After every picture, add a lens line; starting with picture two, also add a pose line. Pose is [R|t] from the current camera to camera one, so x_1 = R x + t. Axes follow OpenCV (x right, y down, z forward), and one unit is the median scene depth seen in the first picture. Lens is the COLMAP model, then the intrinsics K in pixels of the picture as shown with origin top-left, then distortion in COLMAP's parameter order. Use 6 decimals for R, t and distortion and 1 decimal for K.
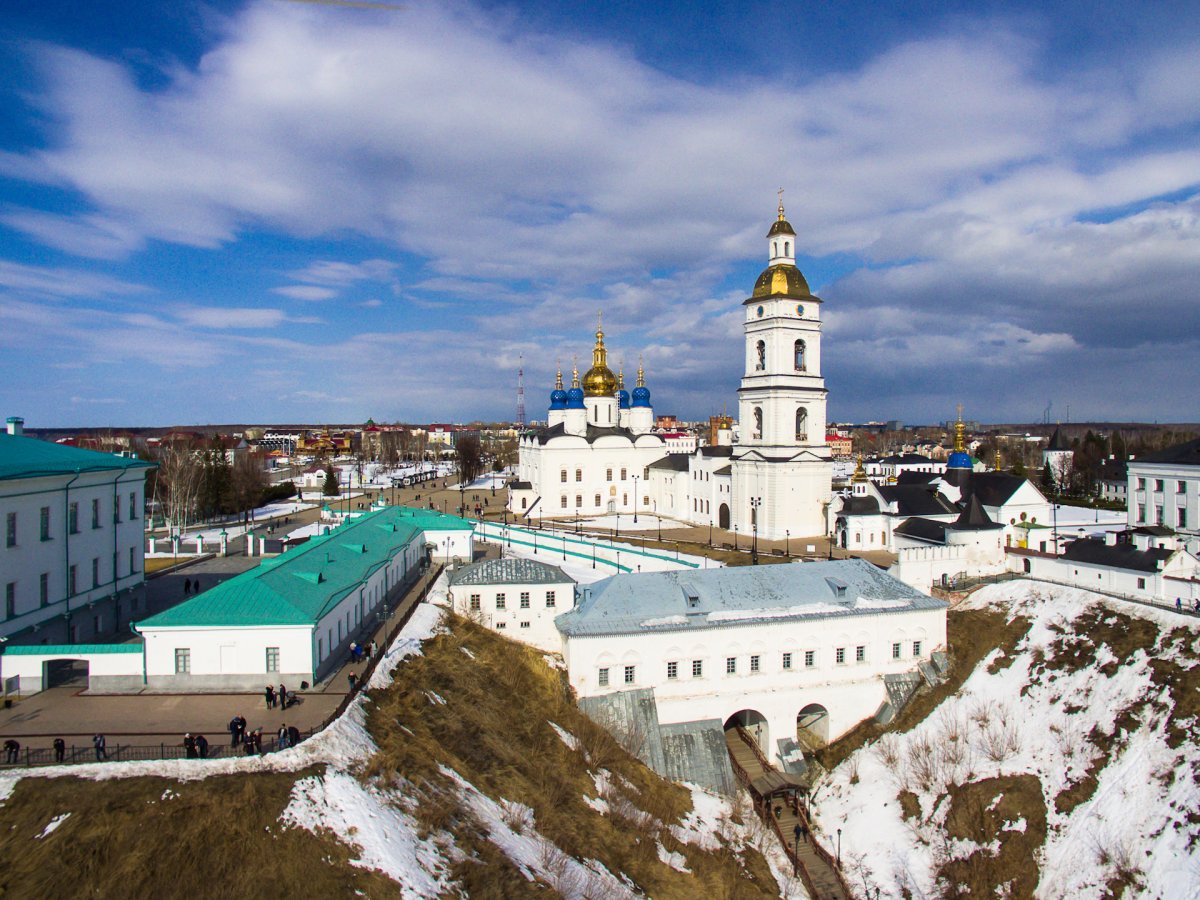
lens RADIAL K [[805.7, 0, 624.5], [0, 805.7, 412.6], [0, 0, 1]] dist [-0.127526, 0.099813]
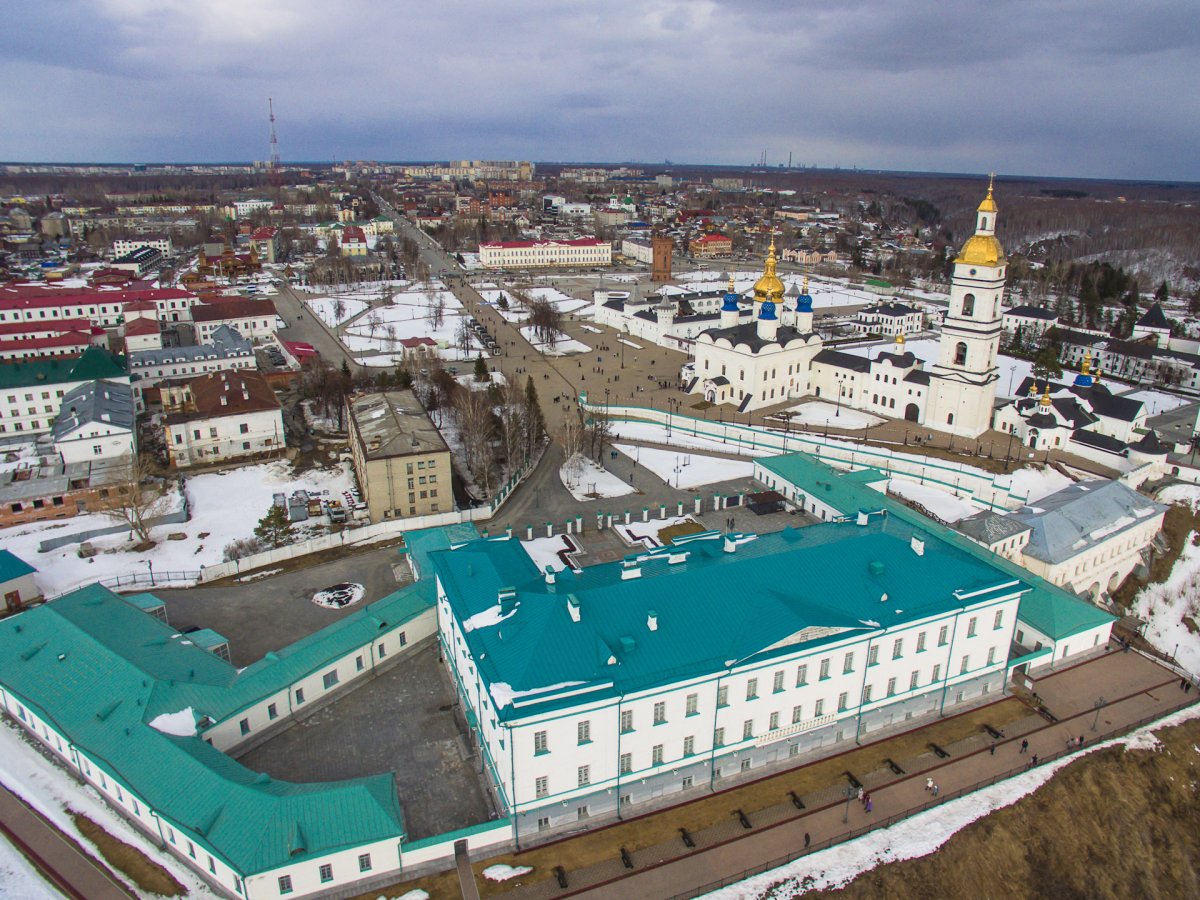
lens RADIAL K [[805.7, 0, 624.5], [0, 805.7, 412.6], [0, 0, 1]] dist [-0.127526, 0.099813]
pose [[0.944091, -0.077795, 0.320376, -0.722961], [-0.028727, 0.948654, 0.315008, -0.265095], [-0.328432, -0.306600, 0.893381, -0.047241]]
